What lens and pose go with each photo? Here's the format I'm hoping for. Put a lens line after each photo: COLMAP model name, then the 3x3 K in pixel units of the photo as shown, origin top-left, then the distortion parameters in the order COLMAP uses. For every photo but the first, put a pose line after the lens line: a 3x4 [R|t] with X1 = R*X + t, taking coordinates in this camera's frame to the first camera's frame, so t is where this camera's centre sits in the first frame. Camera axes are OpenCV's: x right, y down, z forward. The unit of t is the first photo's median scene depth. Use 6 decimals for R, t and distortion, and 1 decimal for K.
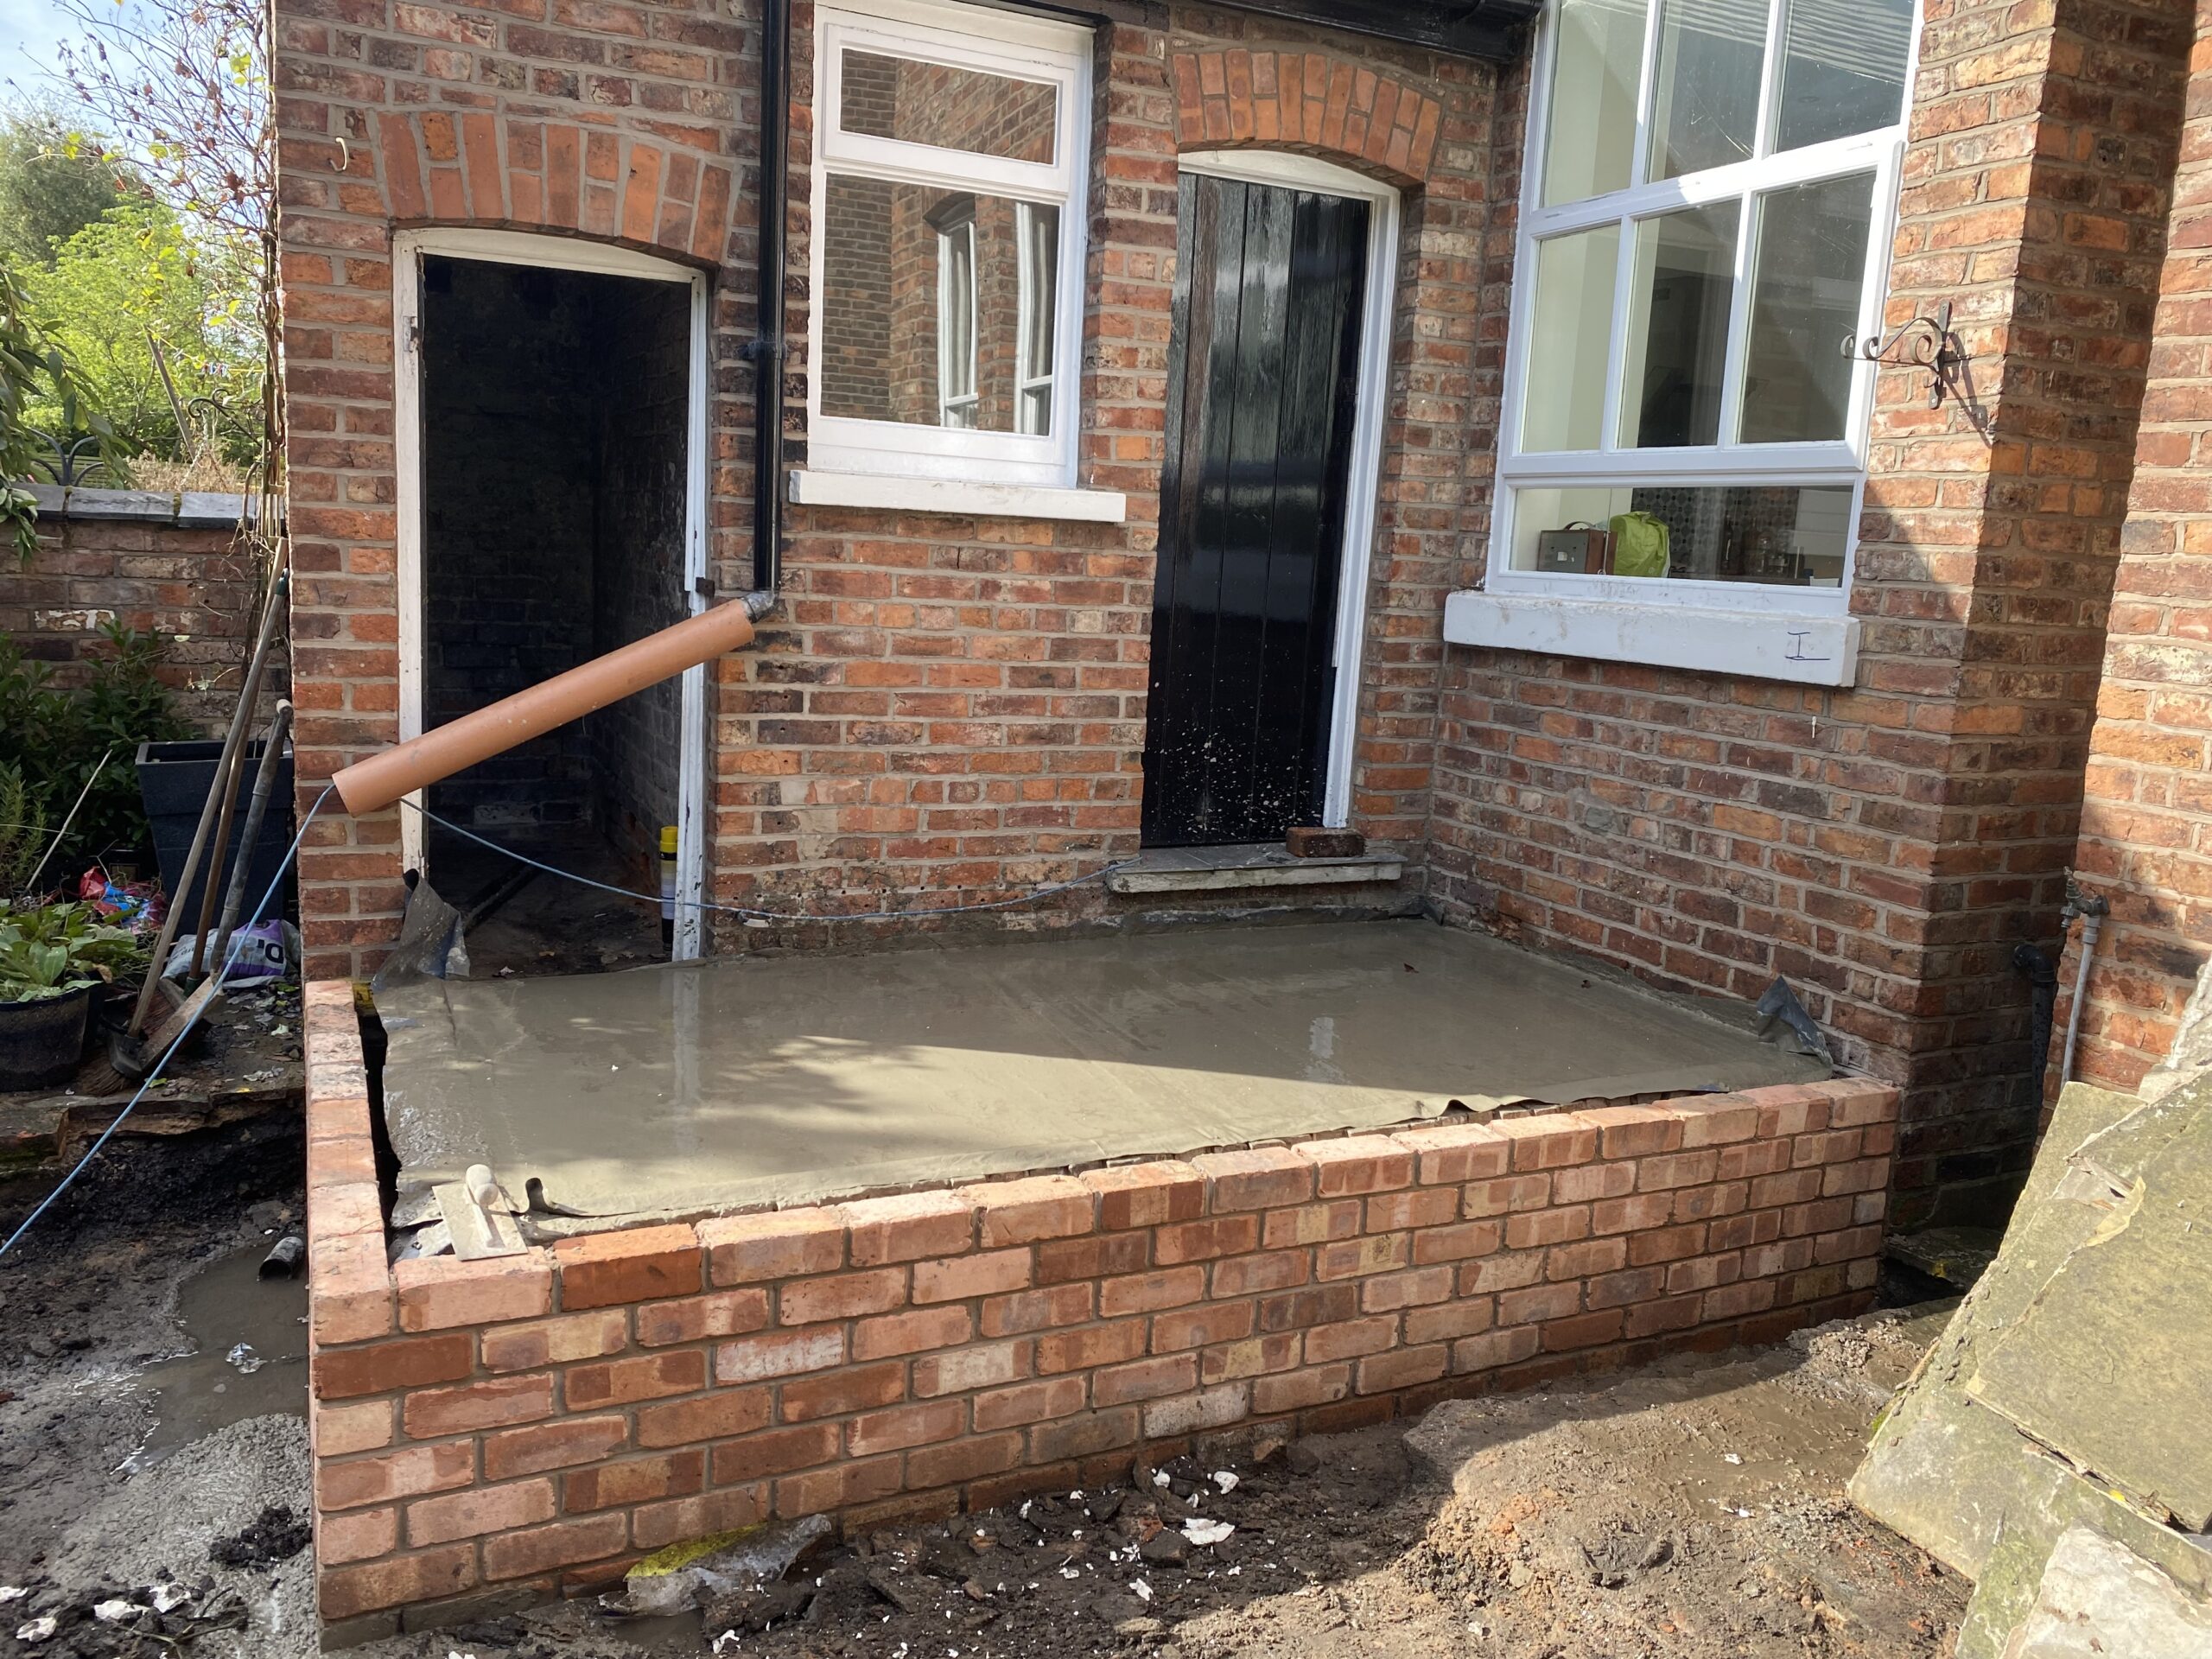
lens RADIAL K [[1700.3, 0, 1113.6], [0, 1700.3, 824.3], [0, 0, 1]] dist [0.002575, -0.001851]
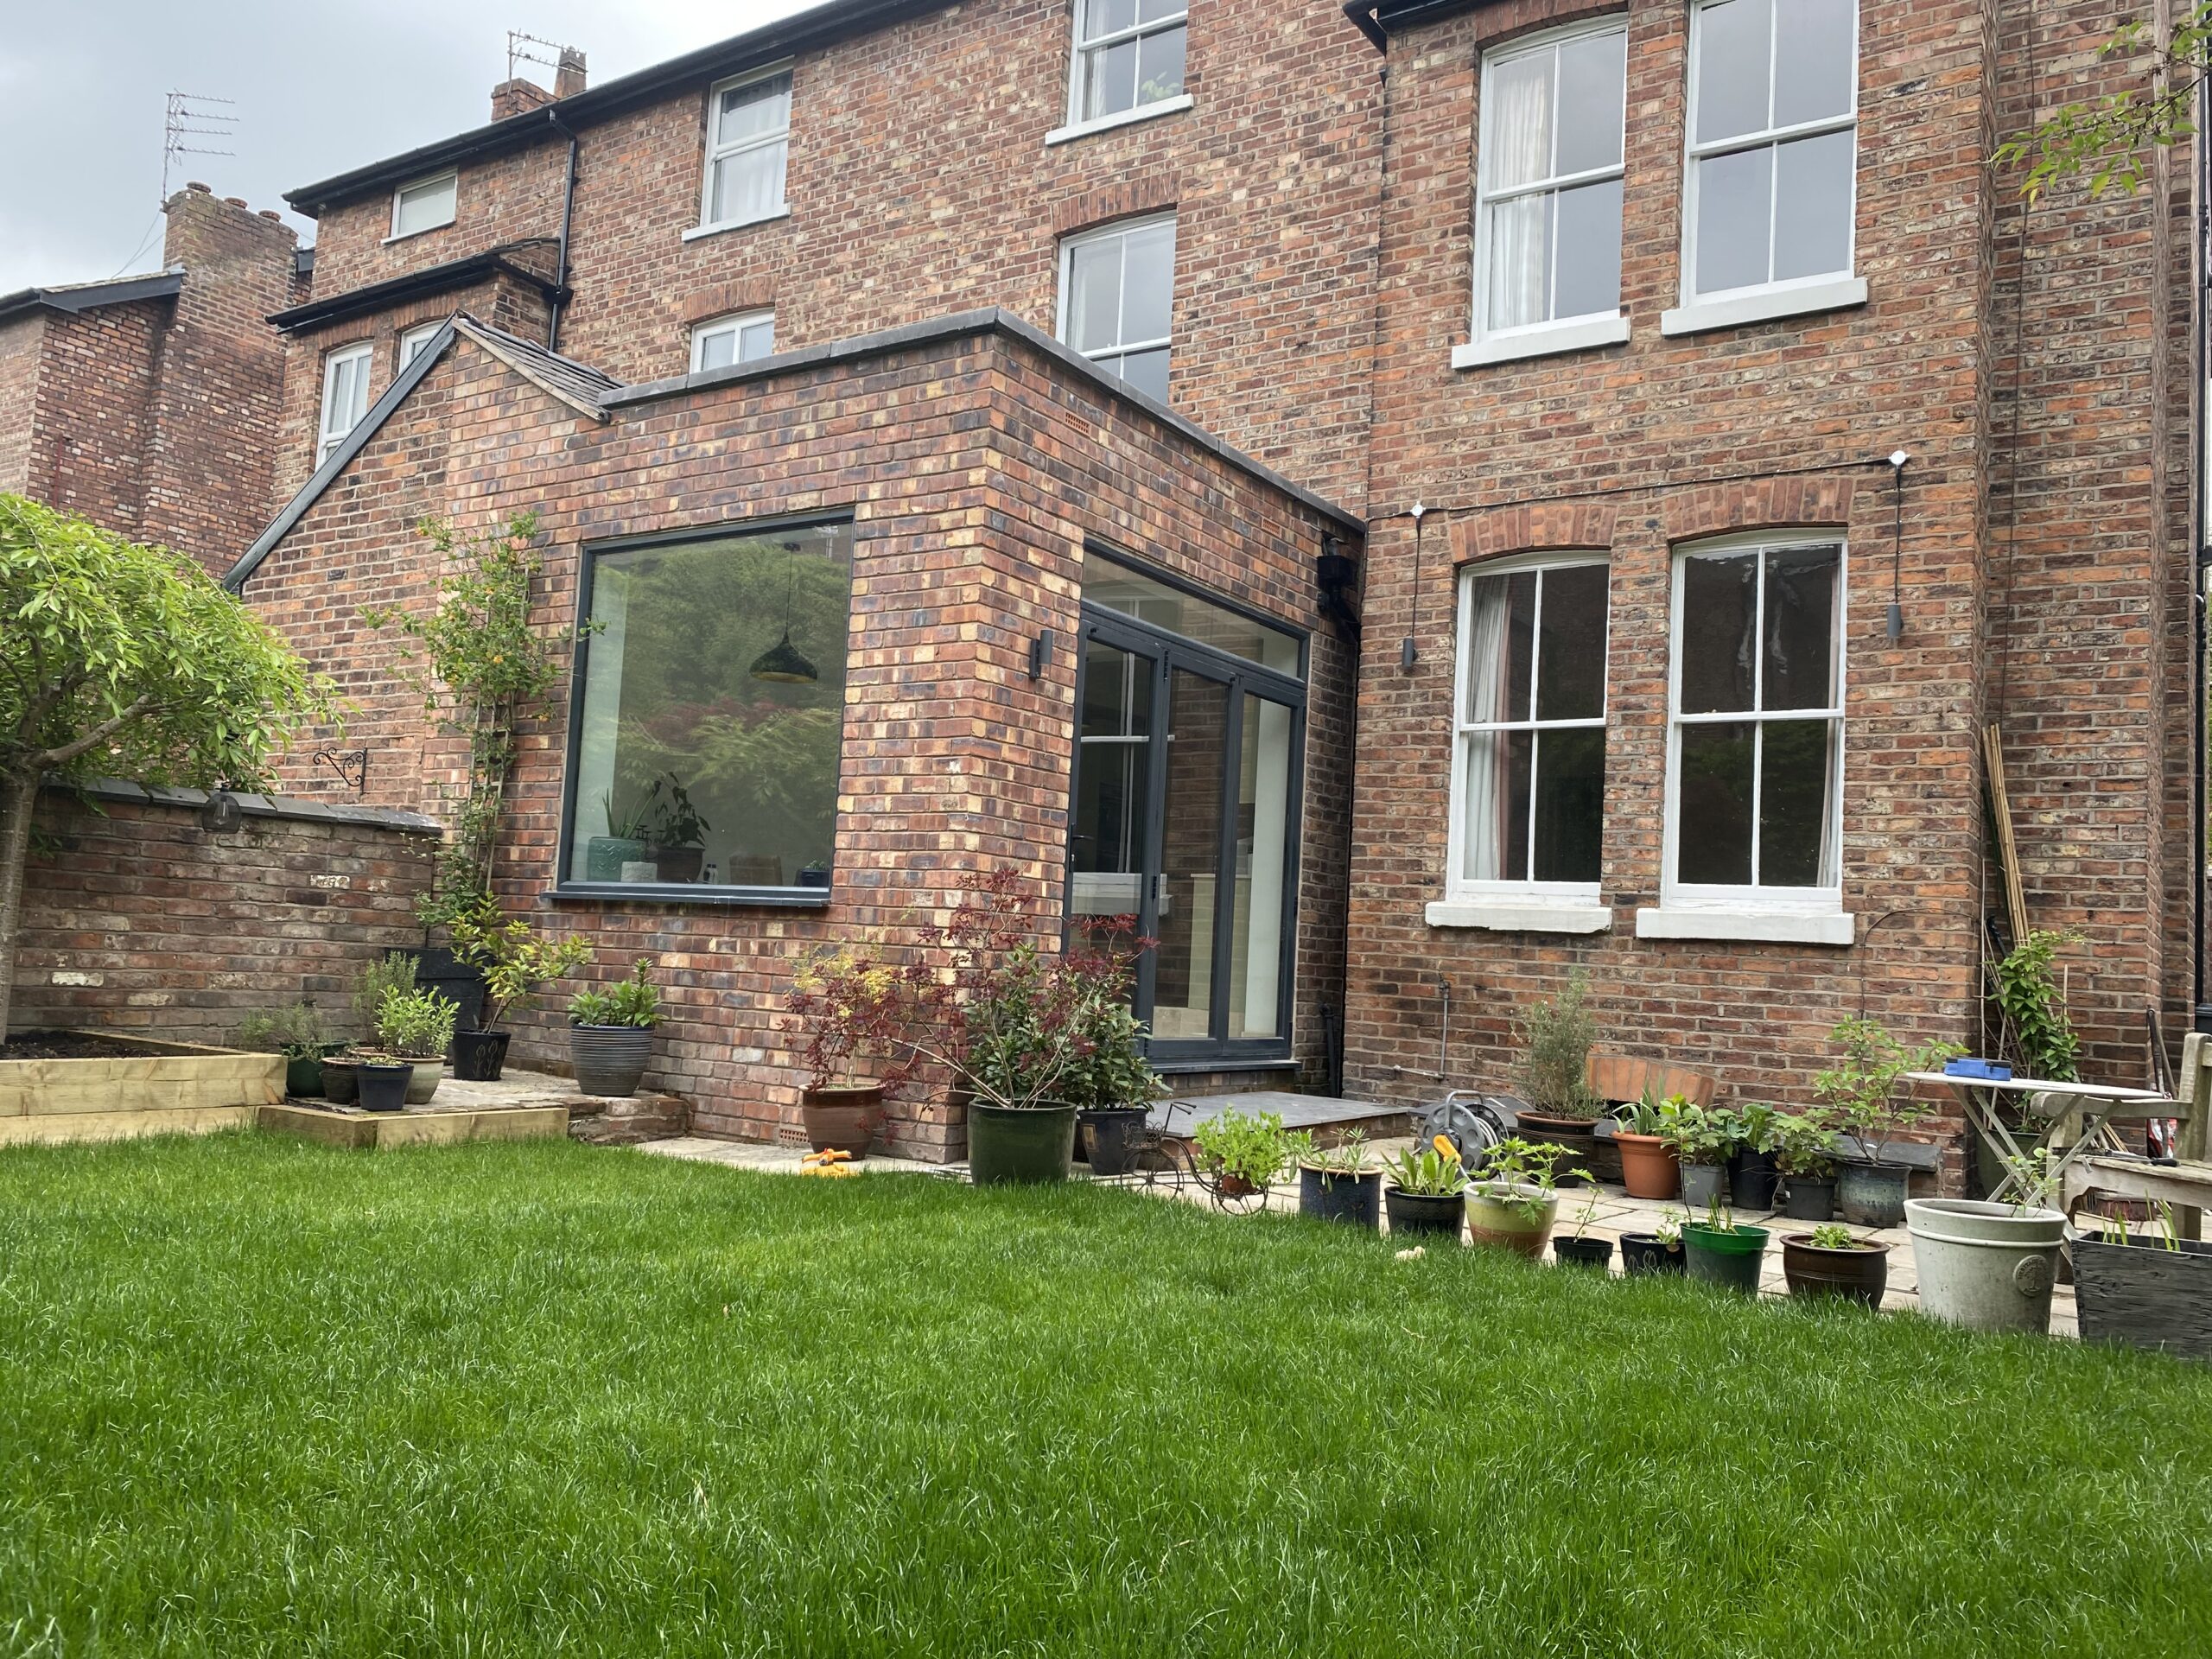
lens RADIAL K [[1700.3, 0, 1109.1], [0, 1700.3, 831.3], [0, 0, 1]] dist [0.002575, -0.001851]
pose [[0.860528, 0.034546, 0.508230, -0.978041], [0.074709, 0.978351, -0.192997, 0.259769], [-0.503894, 0.204049, 0.839318, -0.983254]]
